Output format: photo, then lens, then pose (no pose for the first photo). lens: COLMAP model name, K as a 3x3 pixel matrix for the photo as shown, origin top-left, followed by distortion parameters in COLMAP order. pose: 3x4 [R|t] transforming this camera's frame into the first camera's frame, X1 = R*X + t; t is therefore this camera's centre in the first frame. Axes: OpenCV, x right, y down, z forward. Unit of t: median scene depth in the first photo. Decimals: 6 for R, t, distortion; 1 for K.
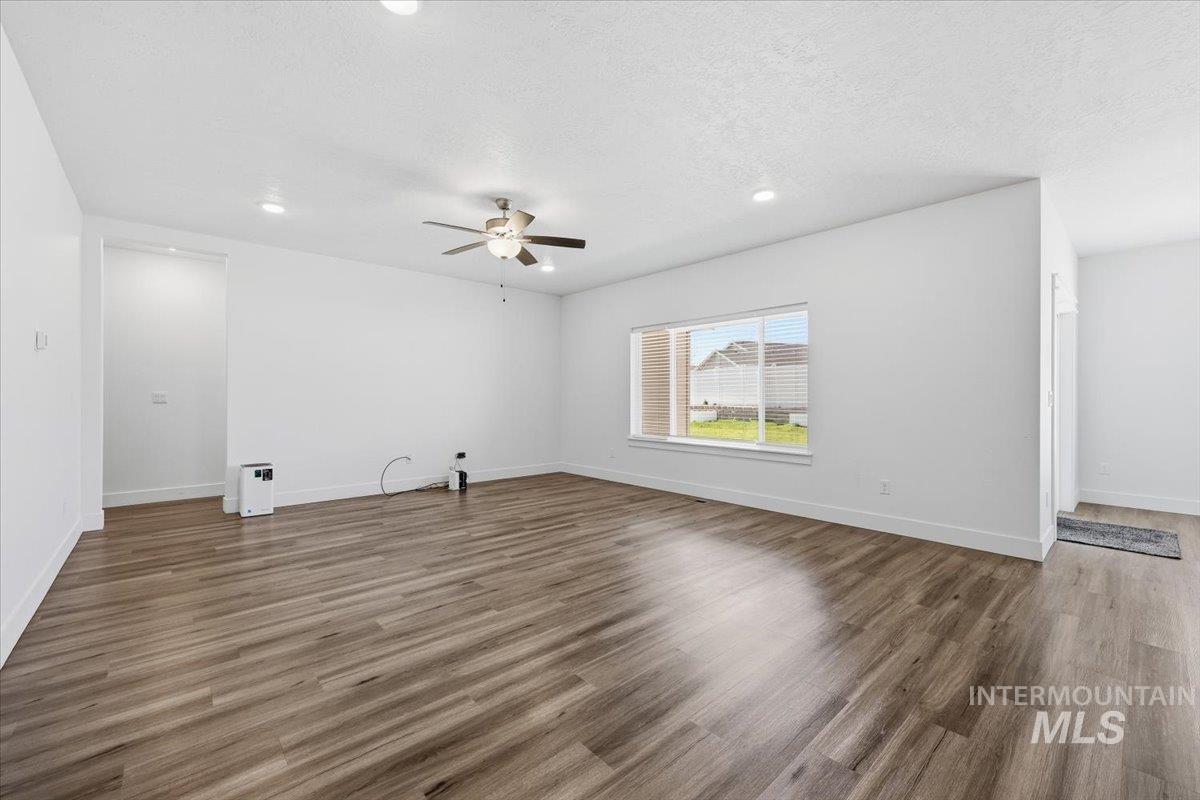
lens RADIAL K [[489.7, 0, 604.0], [0, 489.7, 398.4], [0, 0, 1]] dist [0.001662, -0.000789]
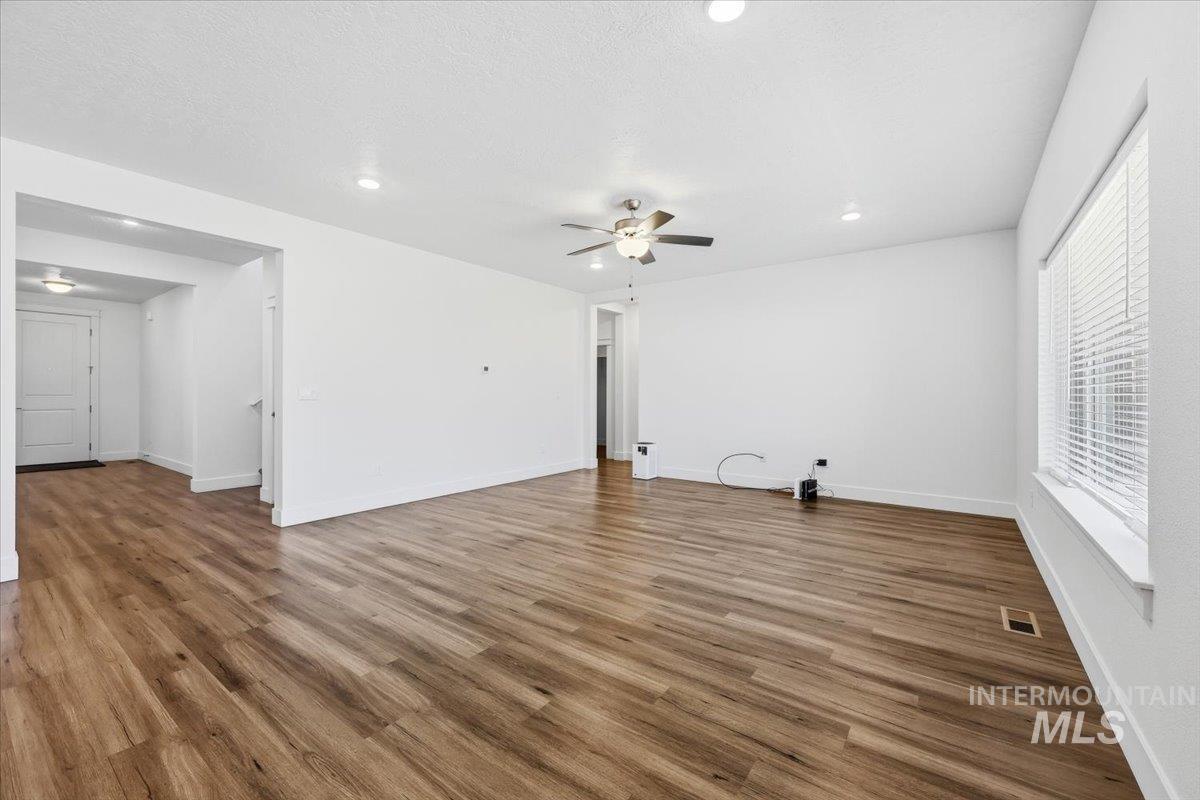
lens RADIAL K [[489.7, 0, 593.7], [0, 489.7, 396.7], [0, 0, 1]] dist [0.001662, -0.000789]
pose [[0.191685, 0.003377, -0.981451, 0.850481], [-0.004142, 0.999988, 0.002632, 0.001245], [0.981448, 0.003560, 0.191697, 0.801145]]
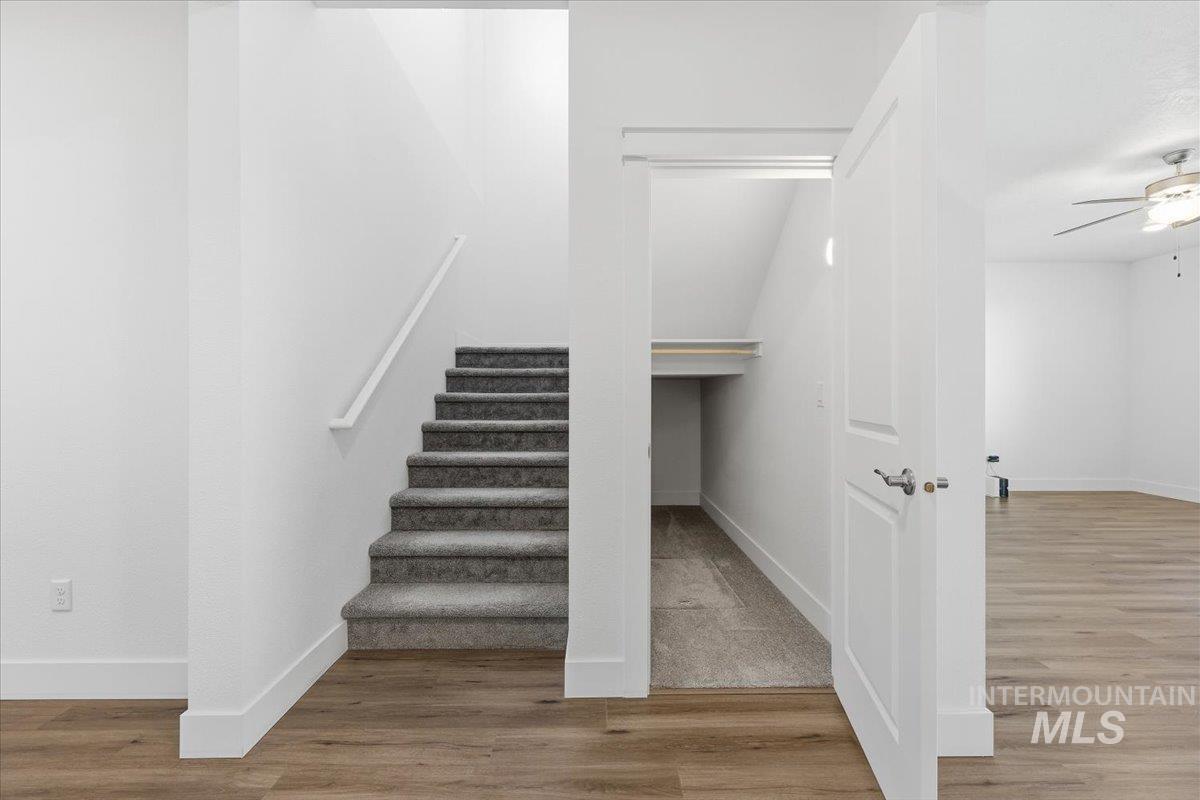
lens RADIAL K [[489.7, 0, 597.7], [0, 489.7, 394.2], [0, 0, 1]] dist [0.001662, -0.000789]
pose [[0.745792, 0.000165, -0.666179, -0.422862], [-0.001539, 0.999998, -0.001475, -0.000596], [0.666178, 0.002125, 0.745790, -0.274785]]
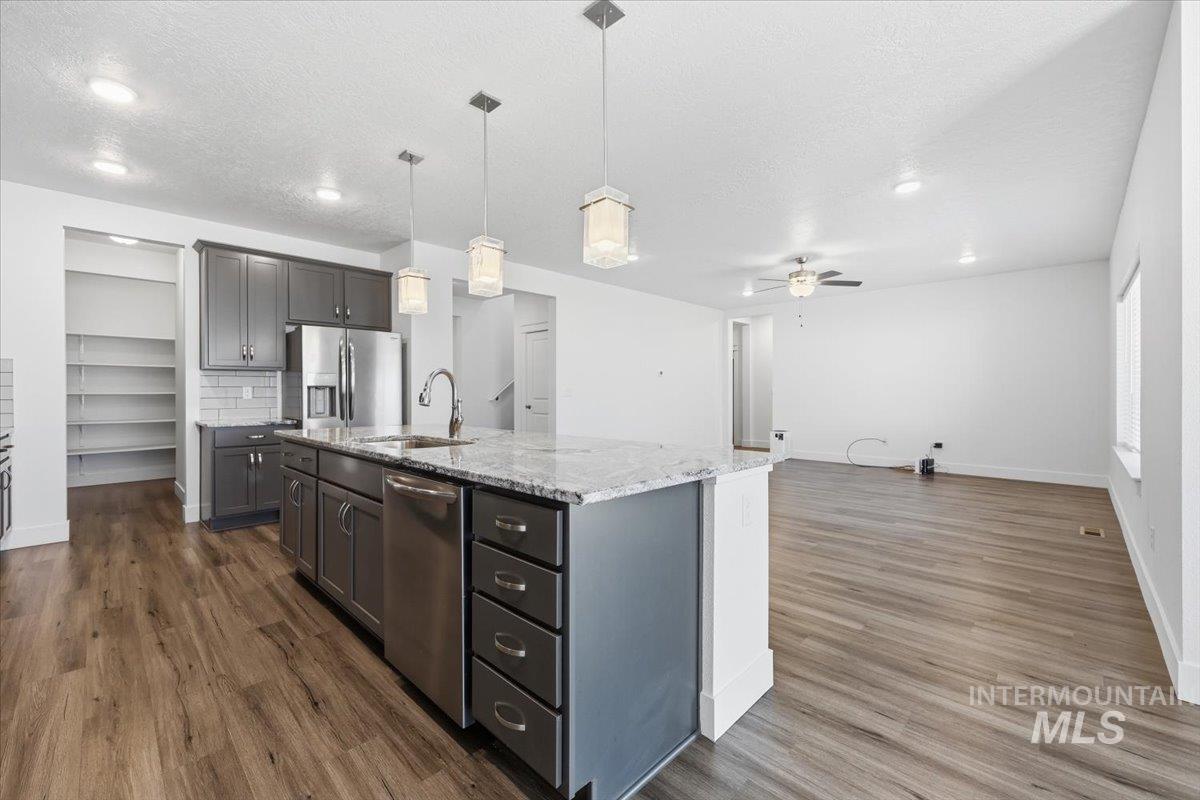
lens RADIAL K [[489.7, 0, 593.6], [0, 489.7, 393.6], [0, 0, 1]] dist [0.001662, -0.000789]
pose [[0.057385, 0.001421, -0.998351, 1.337946], [-0.000989, 0.999999, 0.001366, 0.002606], [0.998352, 0.000909, 0.057386, 0.325707]]
